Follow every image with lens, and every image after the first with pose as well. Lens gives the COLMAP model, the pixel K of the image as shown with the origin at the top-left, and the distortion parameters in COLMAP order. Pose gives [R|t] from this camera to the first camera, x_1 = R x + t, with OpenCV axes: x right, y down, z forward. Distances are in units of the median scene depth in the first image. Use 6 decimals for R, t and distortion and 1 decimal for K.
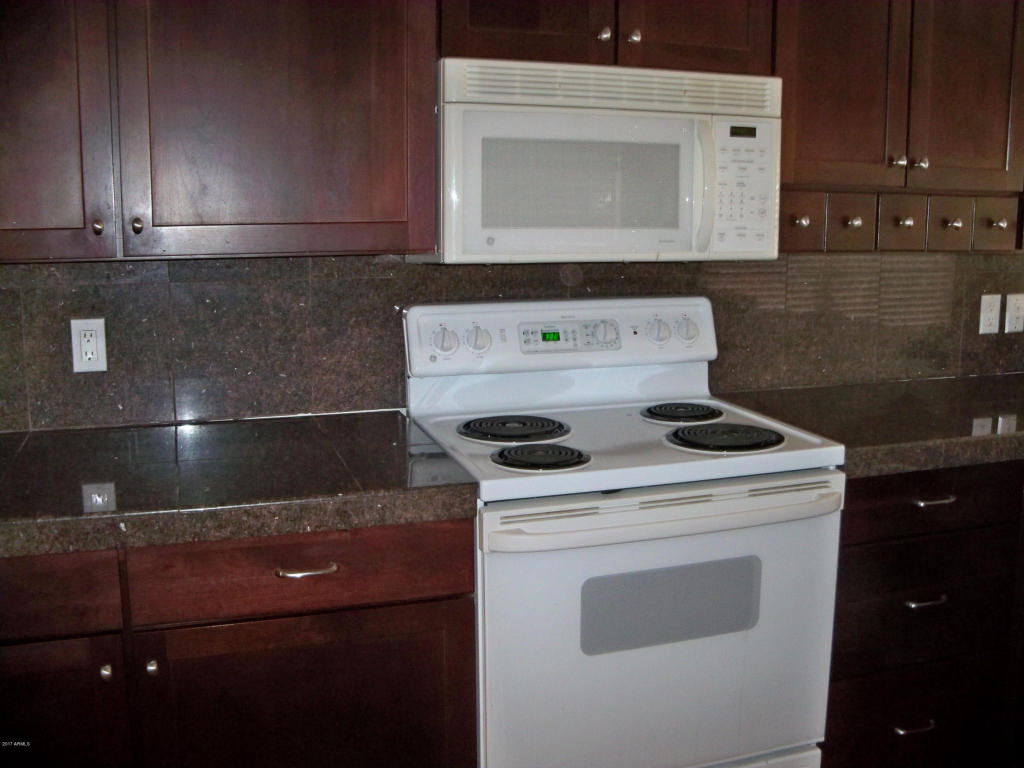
lens RADIAL K [[1052.9, 0, 535.0], [0, 1052.9, 386.4], [0, 0, 1]] dist [-0.222226, 0.251613]
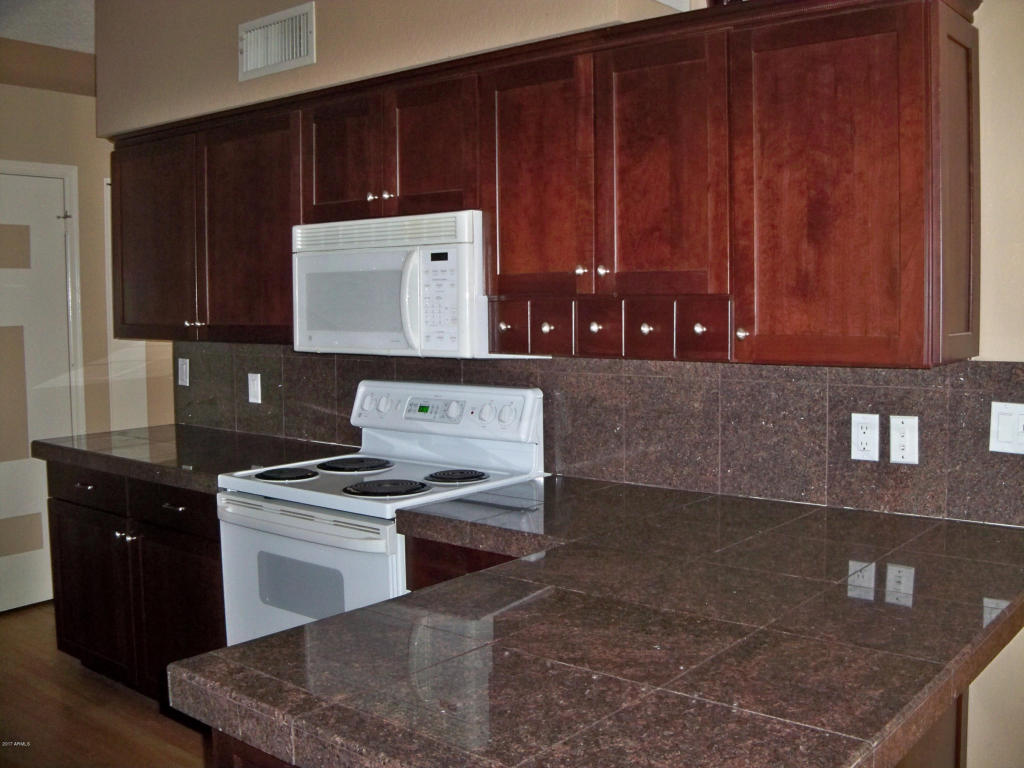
lens RADIAL K [[1024.9, 0, 512.0], [0, 1024.9, 384.0], [0, 0, 1]] dist [-0.136295, 0.001069]
pose [[0.526057, 0.059188, -0.848387, 1.332594], [-0.138967, 0.990149, -0.017091, -0.080291], [0.839018, 0.126889, 0.529101, 0.420282]]
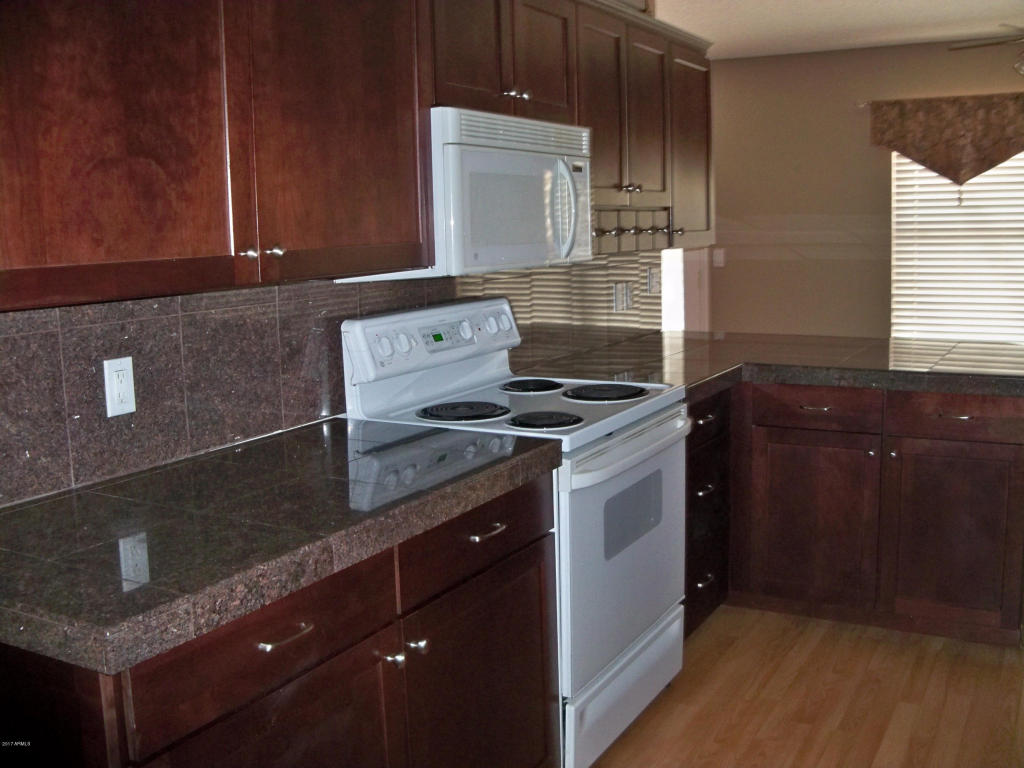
lens RADIAL K [[1052.9, 0, 535.0], [0, 1052.9, 386.4], [0, 0, 1]] dist [-0.222226, 0.251613]
pose [[0.734865, -0.127270, 0.666165, -0.777699], [0.144515, 0.989062, 0.029541, -0.012802], [-0.662638, 0.074562, 0.745219, 0.042859]]
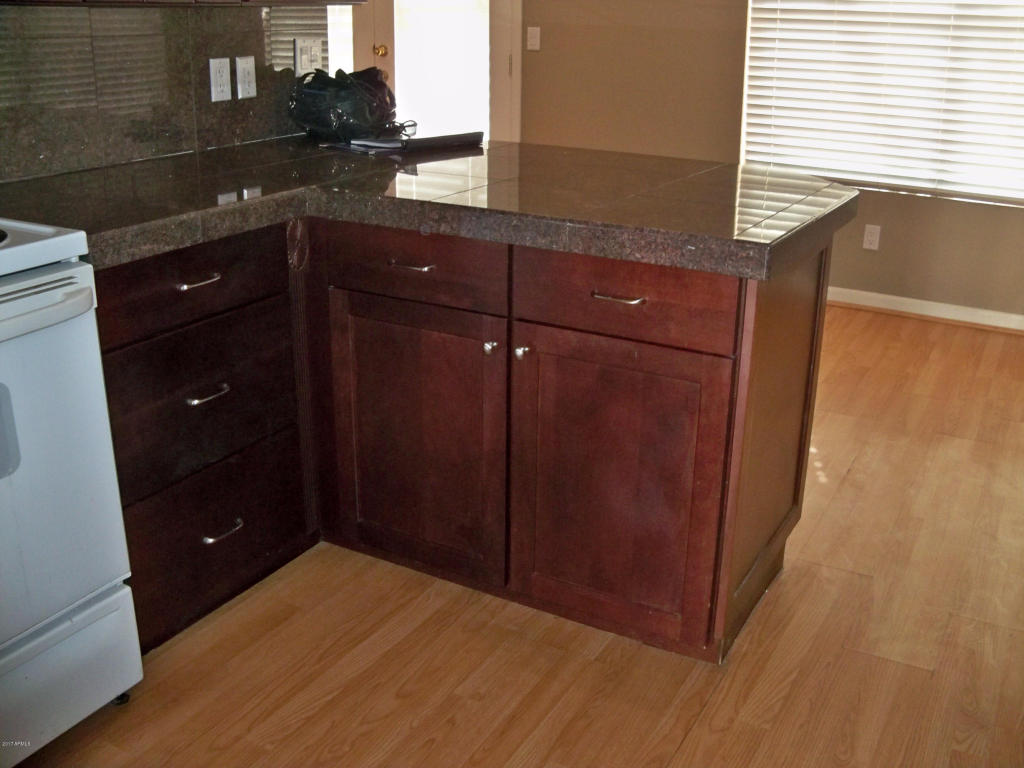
lens RADIAL K [[1057.6, 0, 563.1], [0, 1057.6, 357.9], [0, 0, 1]] dist [-0.223750, 0.225320]
pose [[0.727781, -0.205205, 0.654389, 0.022342], [0.100264, 0.975770, 0.194476, 0.034518], [-0.678440, -0.075924, 0.730722, 0.126604]]
